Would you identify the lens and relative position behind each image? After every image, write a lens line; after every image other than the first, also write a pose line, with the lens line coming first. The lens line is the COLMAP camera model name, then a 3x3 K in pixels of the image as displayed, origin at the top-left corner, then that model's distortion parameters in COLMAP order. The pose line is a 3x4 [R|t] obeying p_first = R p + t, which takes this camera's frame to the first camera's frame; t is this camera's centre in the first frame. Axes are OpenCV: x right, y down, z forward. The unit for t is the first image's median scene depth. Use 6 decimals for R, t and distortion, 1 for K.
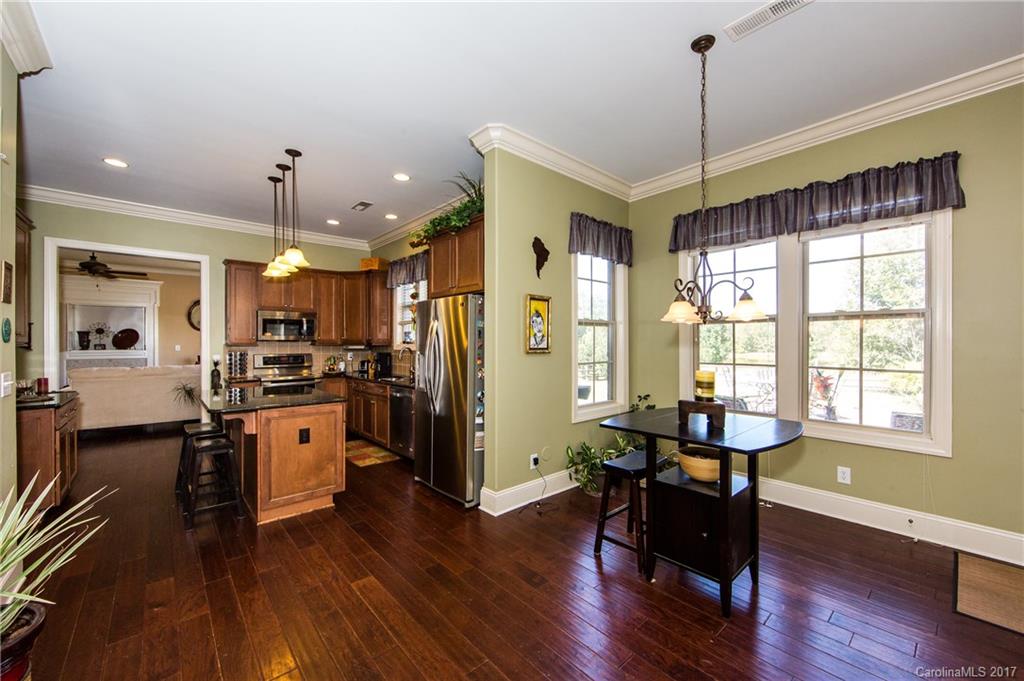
lens RADIAL K [[409.4, 0, 510.5], [0, 409.4, 338.2], [0, 0, 1]] dist [0.011141, -0.001312]
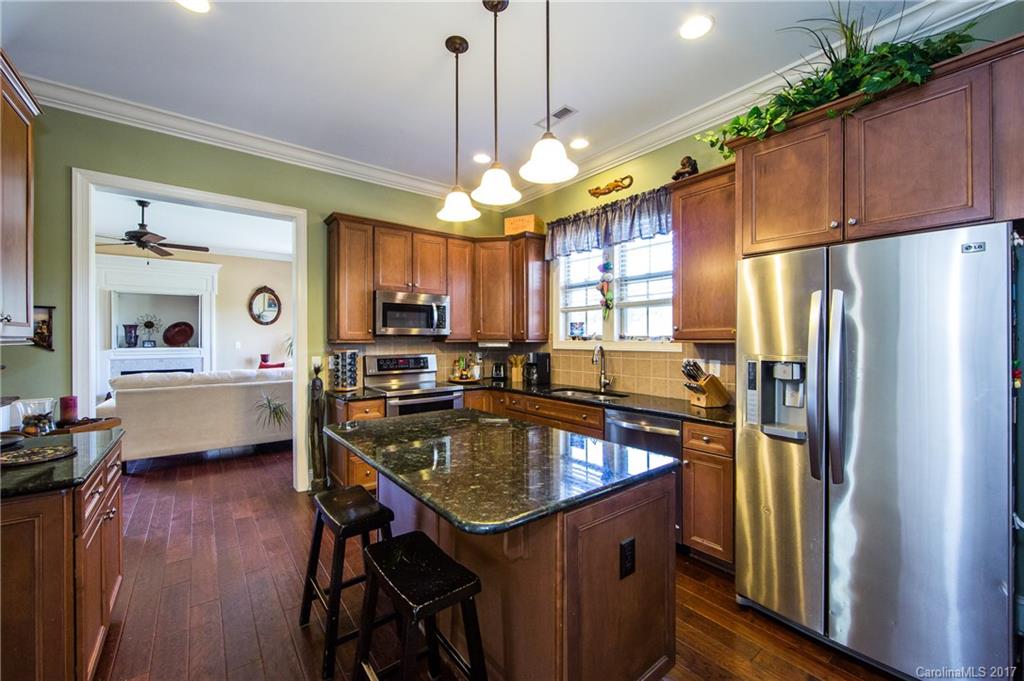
lens RADIAL K [[409.4, 0, 514.1], [0, 409.4, 334.8], [0, 0, 1]] dist [0.011141, -0.001312]
pose [[0.998654, -0.000312, -0.051874, -0.318257], [0.000320, 1.000000, 0.000132, 0.004234], [0.051874, -0.000149, 0.998654, 0.307341]]
